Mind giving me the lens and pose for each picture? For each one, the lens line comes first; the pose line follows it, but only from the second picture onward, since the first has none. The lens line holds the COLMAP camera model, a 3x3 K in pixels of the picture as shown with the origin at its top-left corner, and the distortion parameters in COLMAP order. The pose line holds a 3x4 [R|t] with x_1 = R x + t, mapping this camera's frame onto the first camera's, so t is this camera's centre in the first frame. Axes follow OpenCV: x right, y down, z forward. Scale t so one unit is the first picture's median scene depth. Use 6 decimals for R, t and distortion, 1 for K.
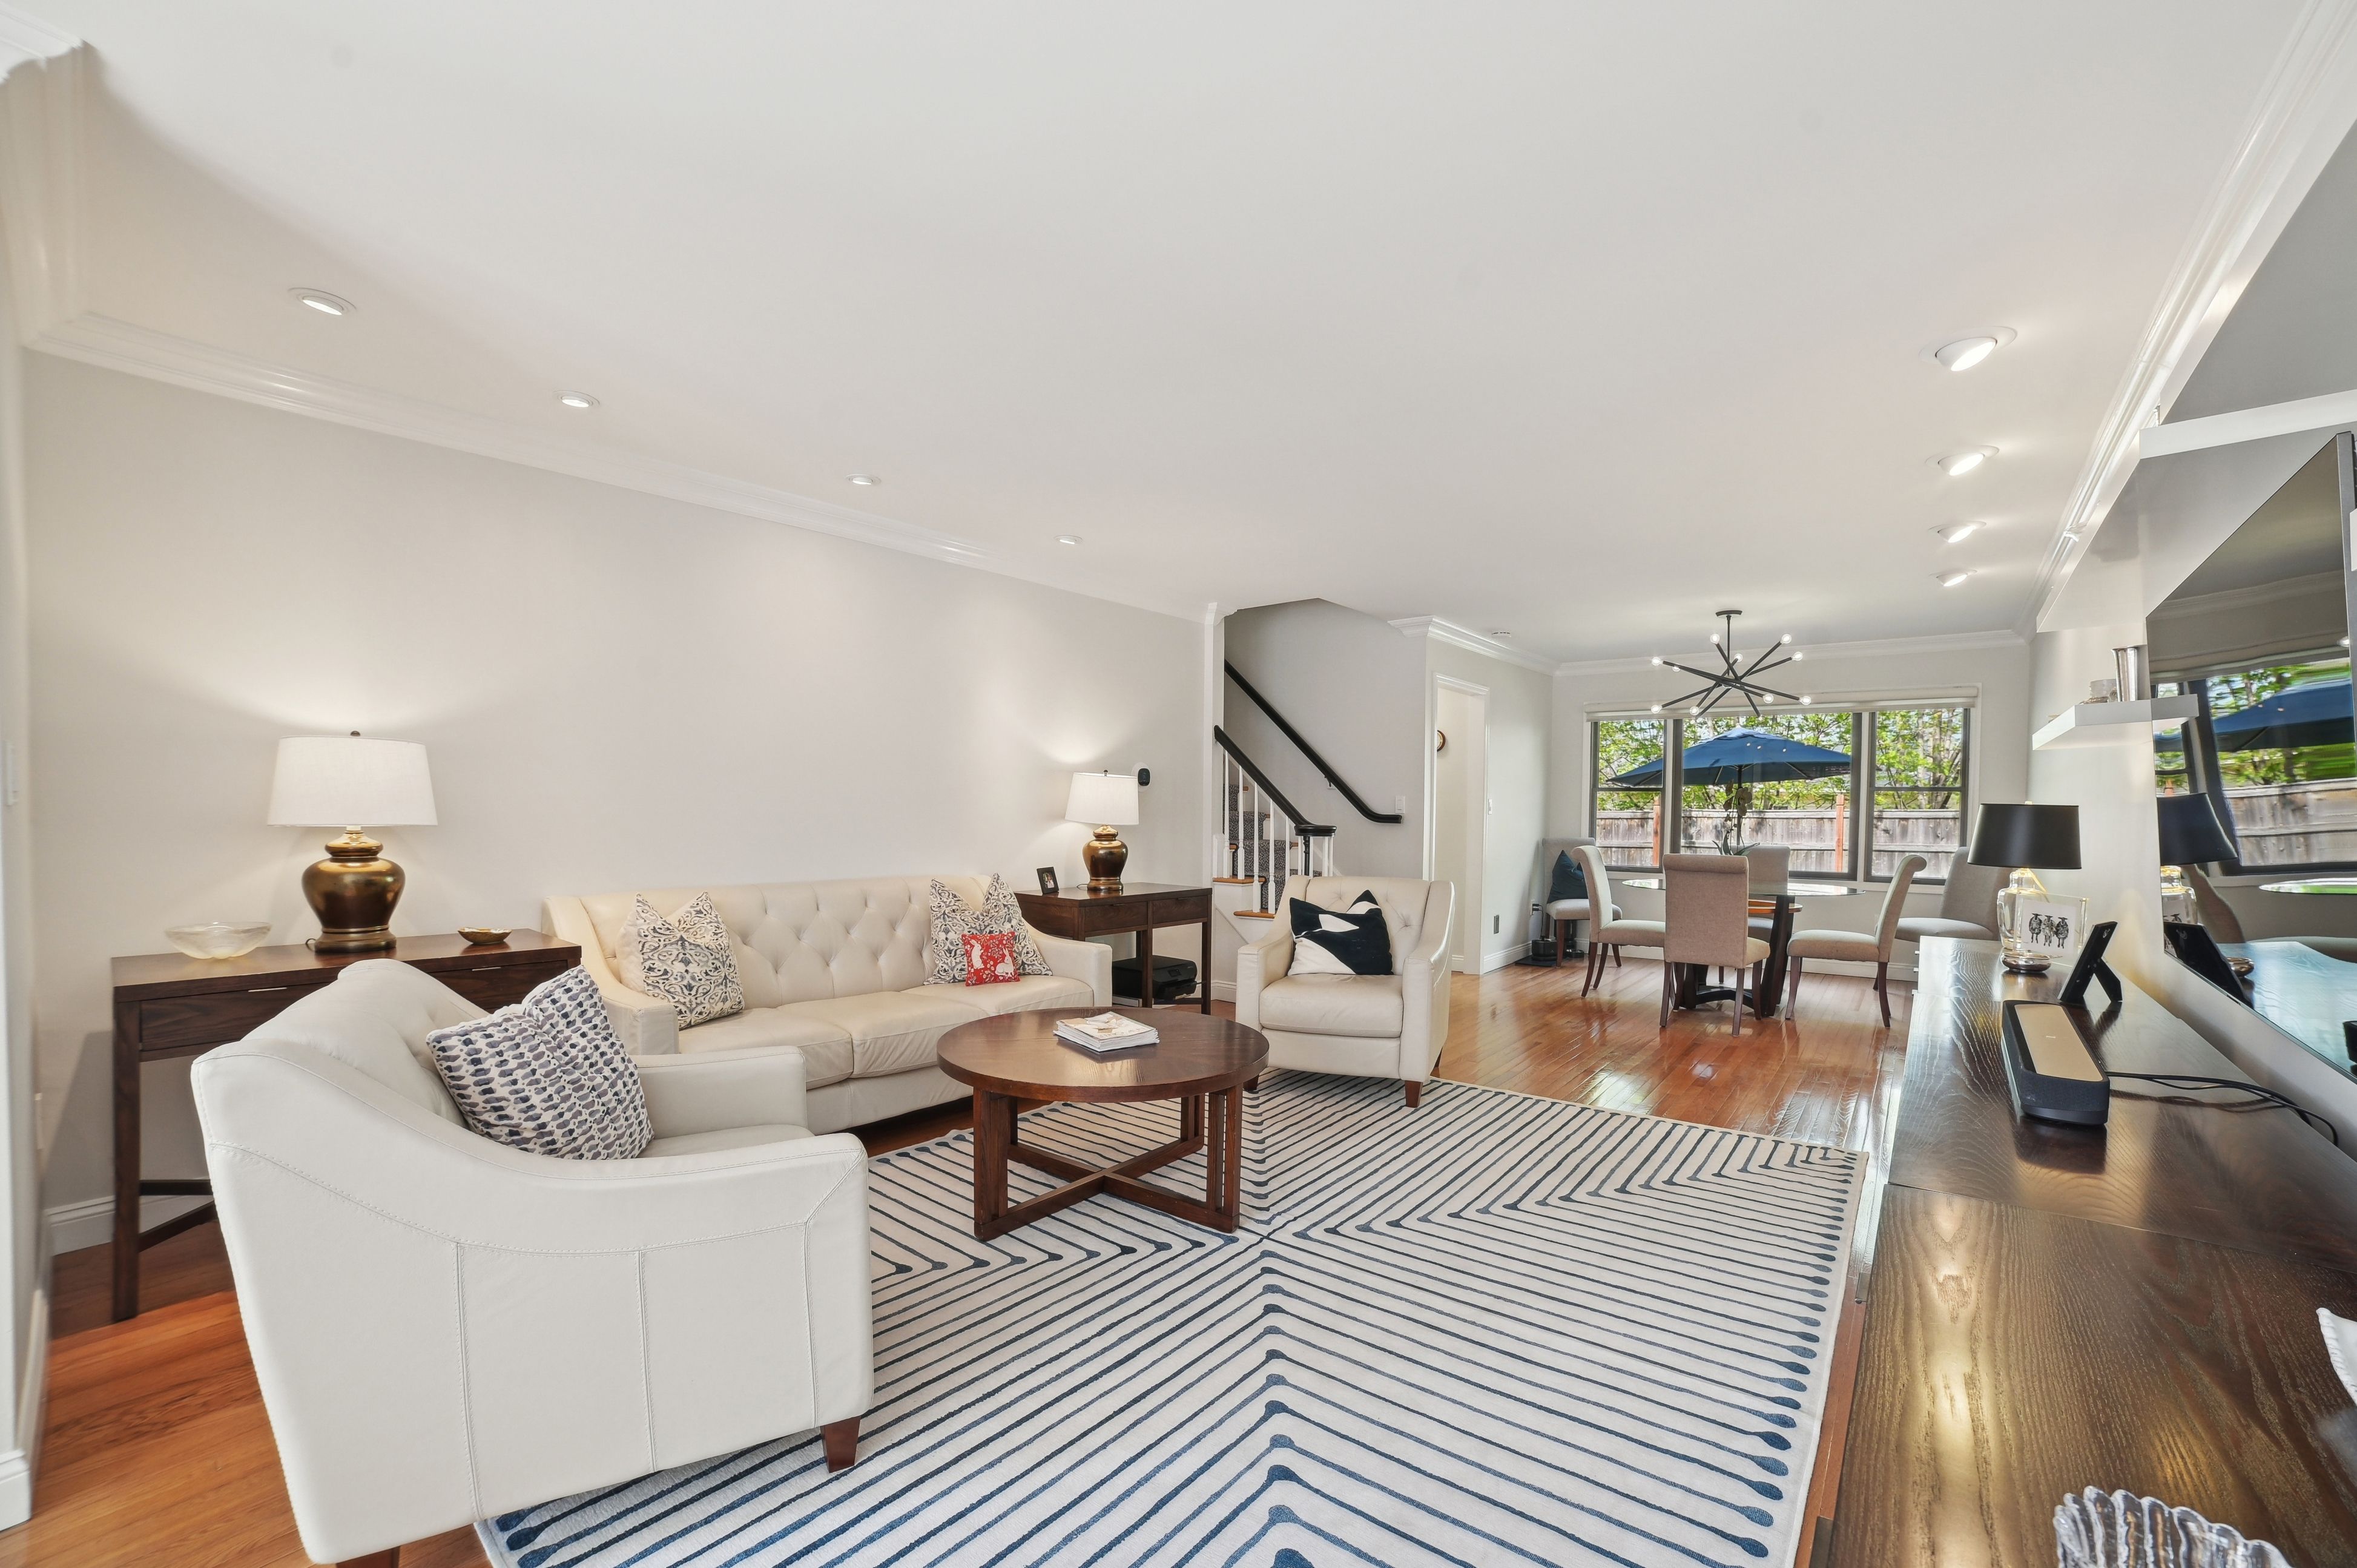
lens RADIAL K [[931.4, 0, 1207.5], [0, 931.4, 841.4], [0, 0, 1]] dist [-0.051325, 0.008686]
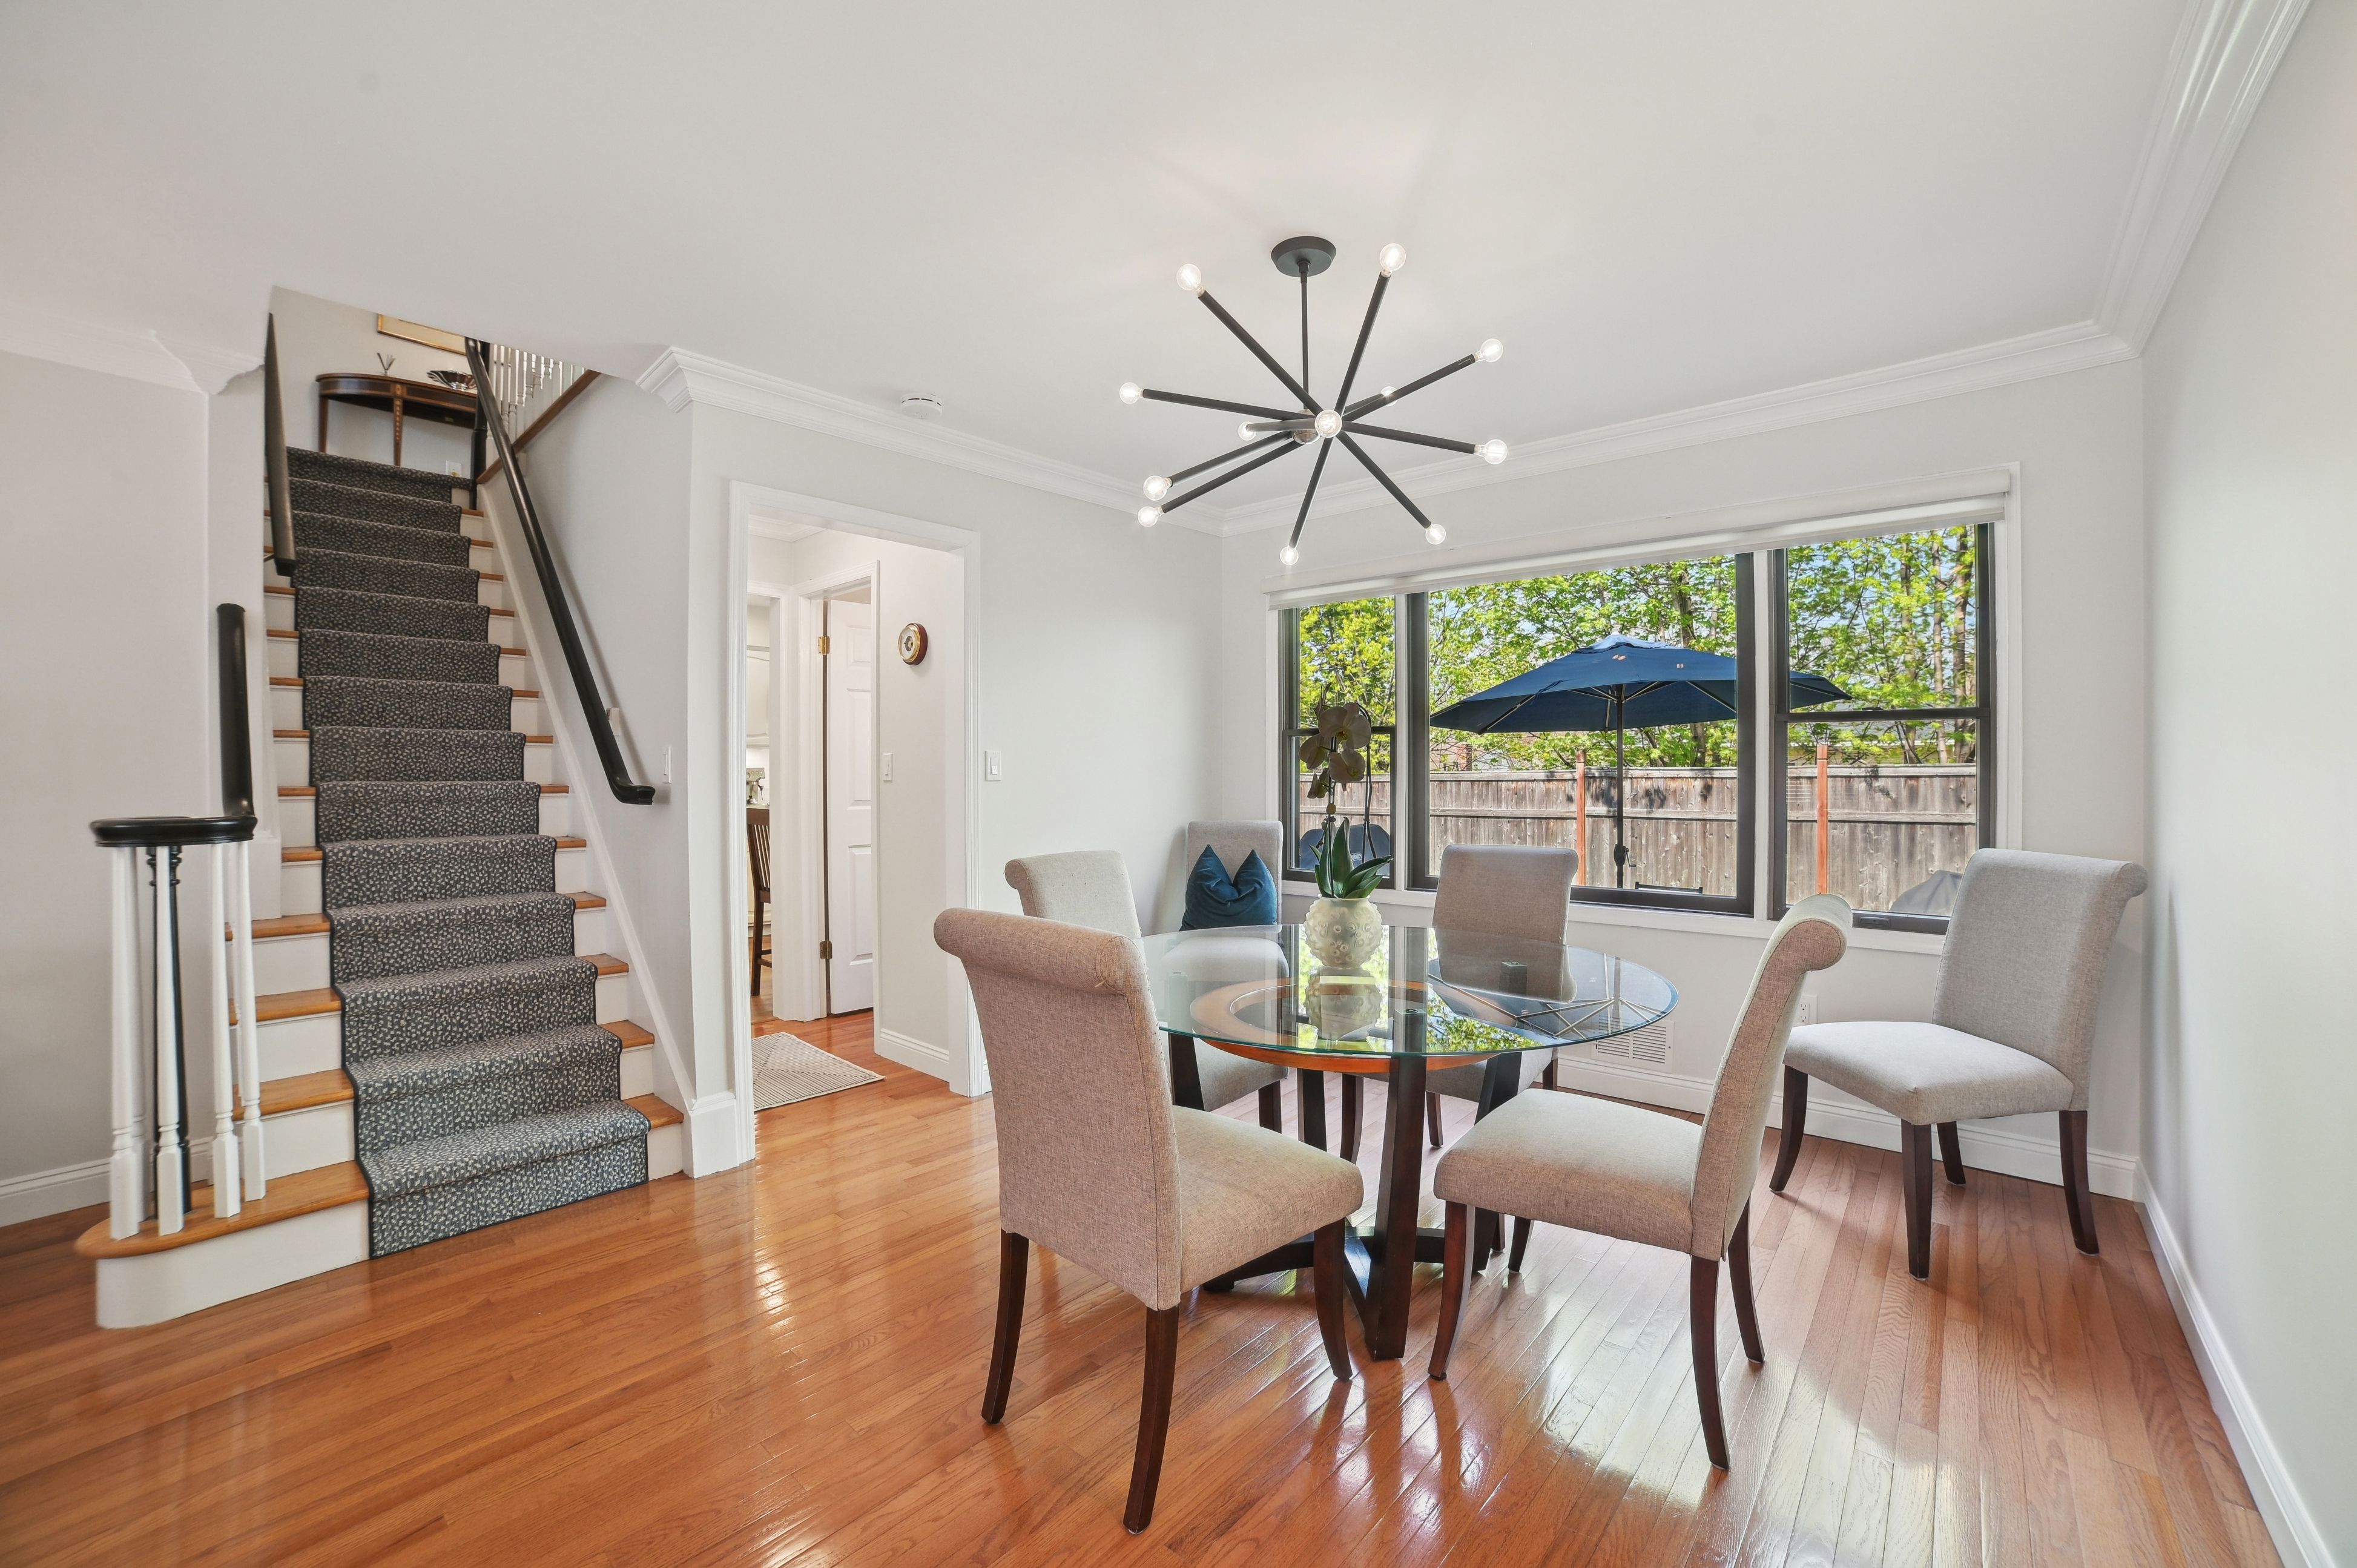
lens RADIAL K [[931.4, 0, 1183.6], [0, 931.4, 778.2], [0, 0, 1]] dist [-0.051325, 0.008686]
pose [[0.999095, -0.005775, -0.042141, 0.351144], [0.004682, 0.999651, -0.025988, -0.013735], [0.042277, 0.025767, 0.998774, 0.412463]]
